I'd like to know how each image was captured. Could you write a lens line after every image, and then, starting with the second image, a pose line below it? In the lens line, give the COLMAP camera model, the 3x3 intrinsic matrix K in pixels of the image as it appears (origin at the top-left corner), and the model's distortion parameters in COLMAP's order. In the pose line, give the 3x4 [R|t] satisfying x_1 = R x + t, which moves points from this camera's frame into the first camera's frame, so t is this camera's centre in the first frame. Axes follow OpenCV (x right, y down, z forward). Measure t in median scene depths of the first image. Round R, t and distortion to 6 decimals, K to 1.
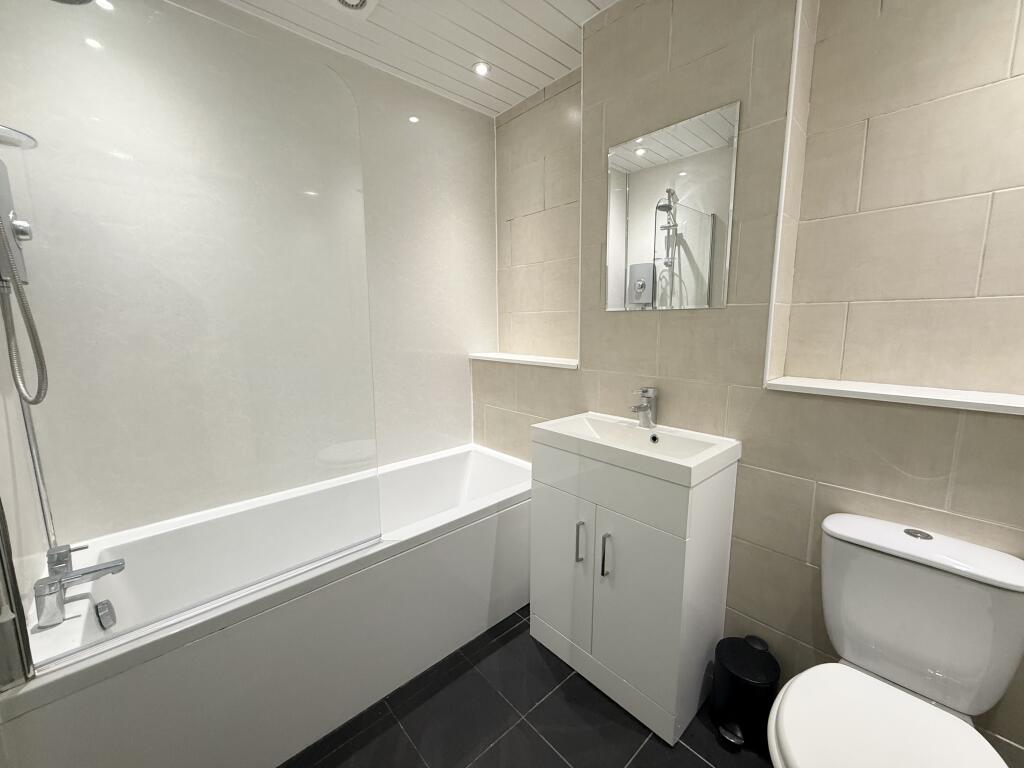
lens RADIAL K [[407.4, 0, 512.0], [0, 407.4, 384.0], [0, 0, 1]] dist [-0.000221, -0.000090]
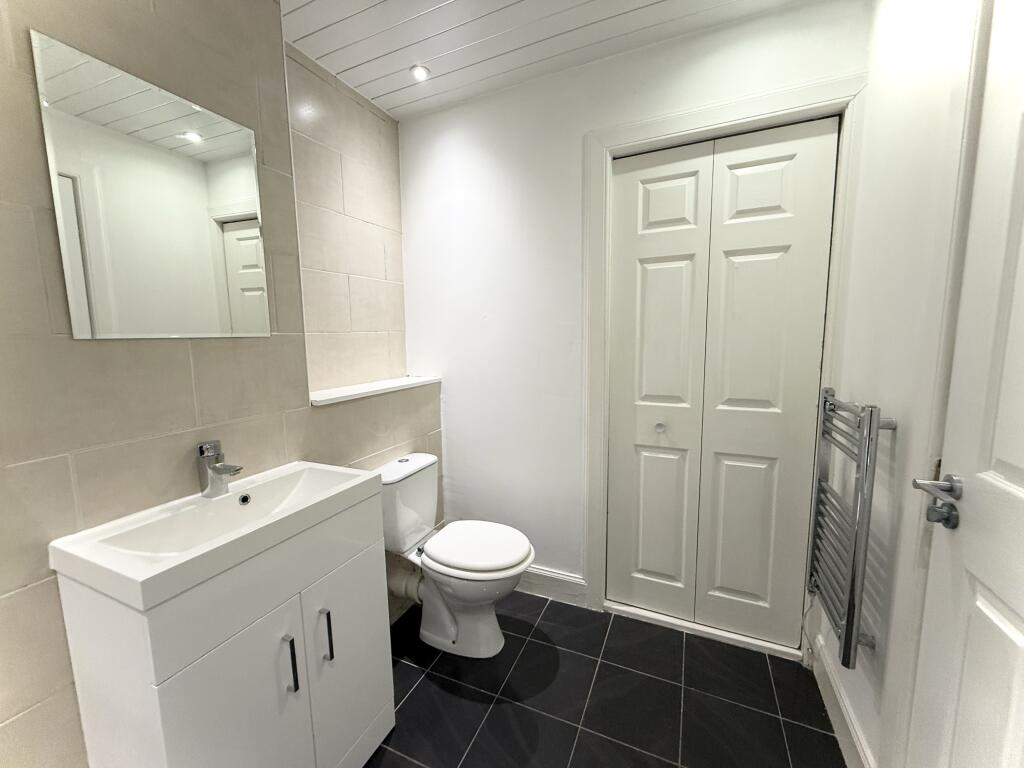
lens RADIAL K [[407.4, 0, 512.0], [0, 407.4, 384.0], [0, 0, 1]] dist [-0.000221, -0.000090]
pose [[-0.399933, -0.091718, 0.911944, -0.636006], [0.167416, 0.970931, 0.171071, -0.150741], [-0.901124, 0.221091, -0.372953, 0.894984]]
